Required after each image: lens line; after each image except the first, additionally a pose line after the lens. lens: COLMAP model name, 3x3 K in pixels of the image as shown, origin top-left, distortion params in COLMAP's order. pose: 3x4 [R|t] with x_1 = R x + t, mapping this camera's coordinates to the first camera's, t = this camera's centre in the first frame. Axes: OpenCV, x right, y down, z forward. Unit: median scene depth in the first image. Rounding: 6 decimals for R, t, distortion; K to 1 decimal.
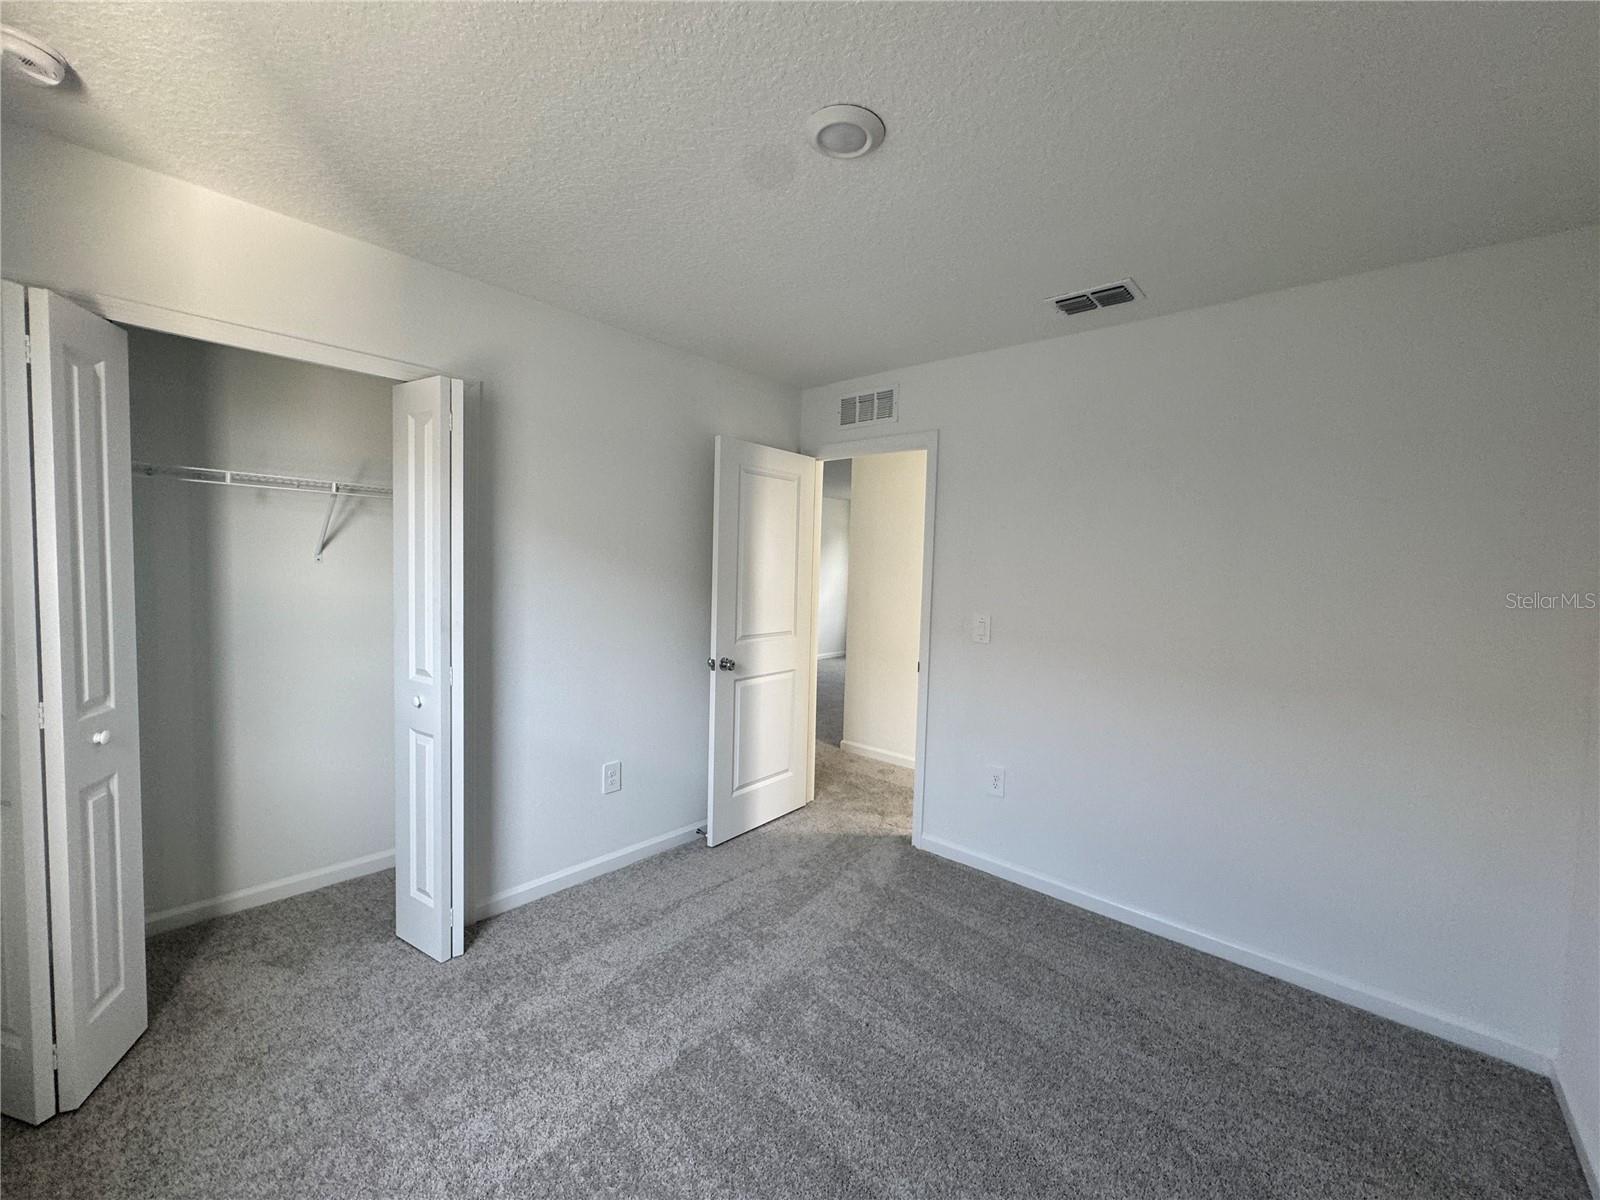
lens RADIAL K [[648.6, 0, 805.9], [0, 648.6, 614.6], [0, 0, 1]] dist [0.016750, 0.000204]
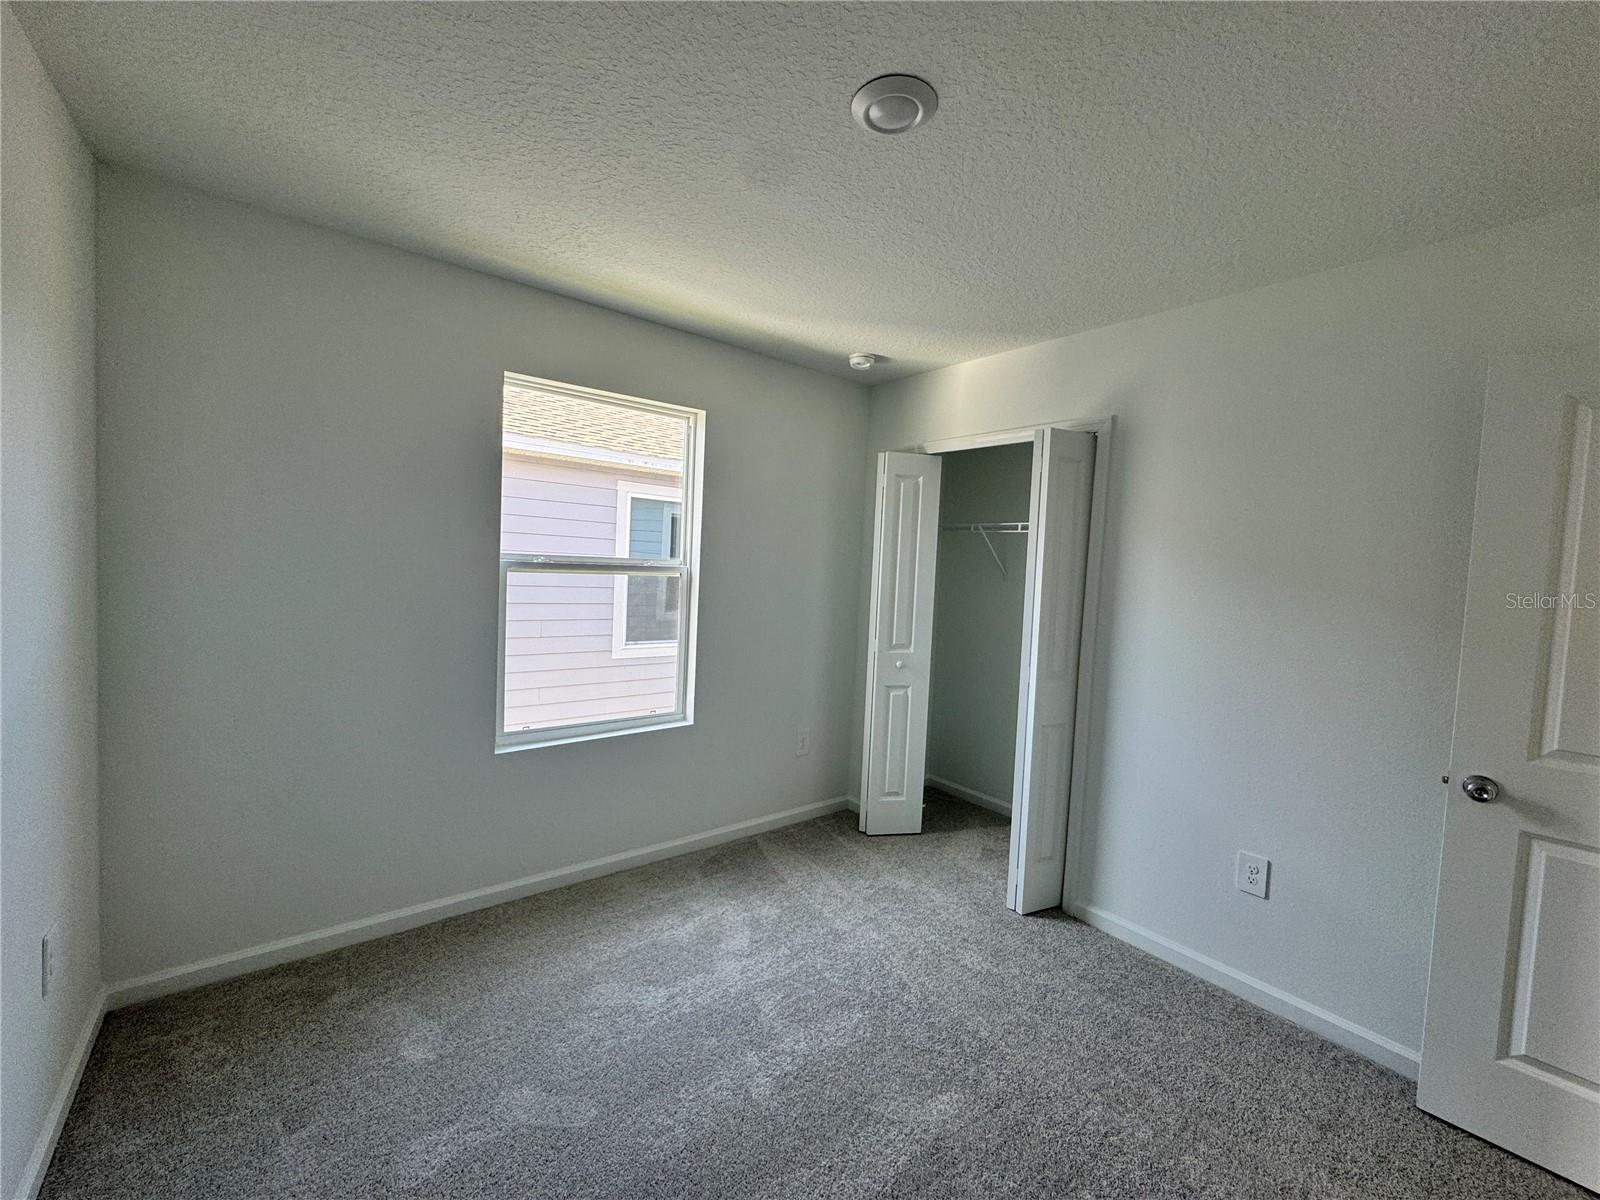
lens RADIAL K [[648.6, 0, 802.3], [0, 648.6, 596.0], [0, 0, 1]] dist [0.016750, 0.000204]
pose [[-0.160167, 0.034217, -0.986497, 0.879347], [-0.108248, 0.992763, 0.052009, -0.086044], [0.981137, 0.115116, -0.155304, 0.951372]]
